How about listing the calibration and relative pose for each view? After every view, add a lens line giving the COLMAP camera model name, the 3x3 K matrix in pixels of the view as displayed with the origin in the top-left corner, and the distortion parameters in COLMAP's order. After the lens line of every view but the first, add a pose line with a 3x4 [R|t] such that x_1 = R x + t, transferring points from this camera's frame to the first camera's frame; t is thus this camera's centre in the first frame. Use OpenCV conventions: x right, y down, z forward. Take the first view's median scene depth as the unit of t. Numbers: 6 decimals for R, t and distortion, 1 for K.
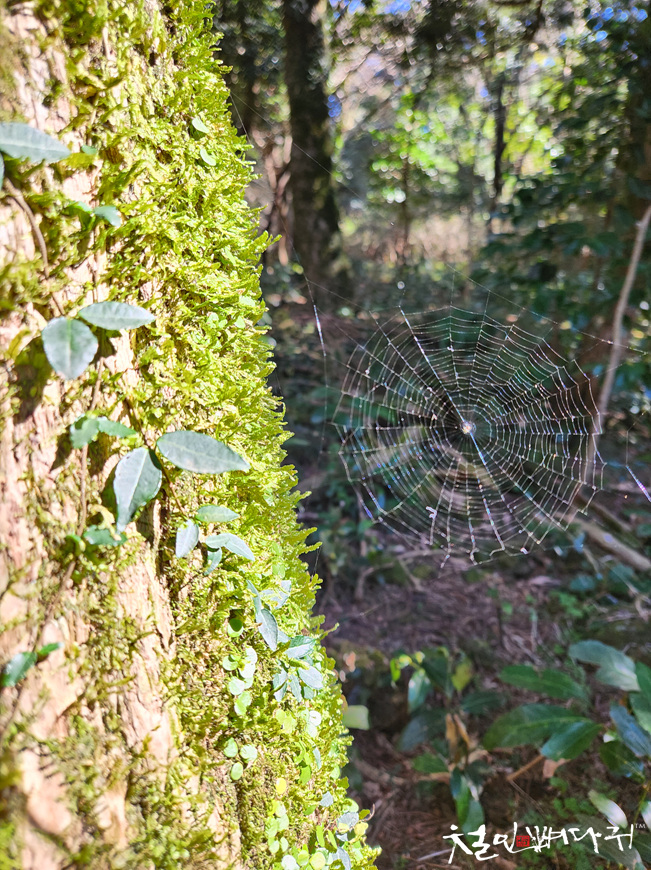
lens RADIAL K [[664.8, 0, 318.0], [0, 664.8, 434.5], [0, 0, 1]] dist [0.050871, -0.062662]
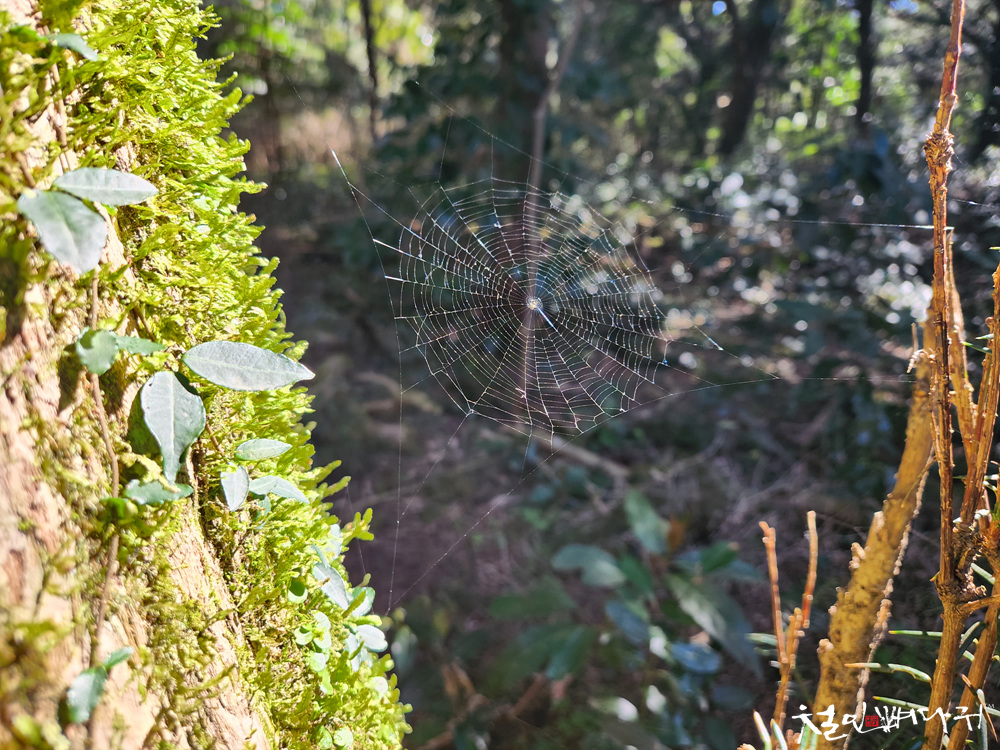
lens RADIAL K [[764.1, 0, 538.2], [0, 764.1, 370.5], [0, 0, 1]] dist [0.050871, -0.062662]
pose [[0.896047, -0.152447, 0.416964, -0.236244], [0.150401, 0.987895, 0.037977, 0.046832], [-0.417706, 0.028682, 0.908129, 0.062835]]
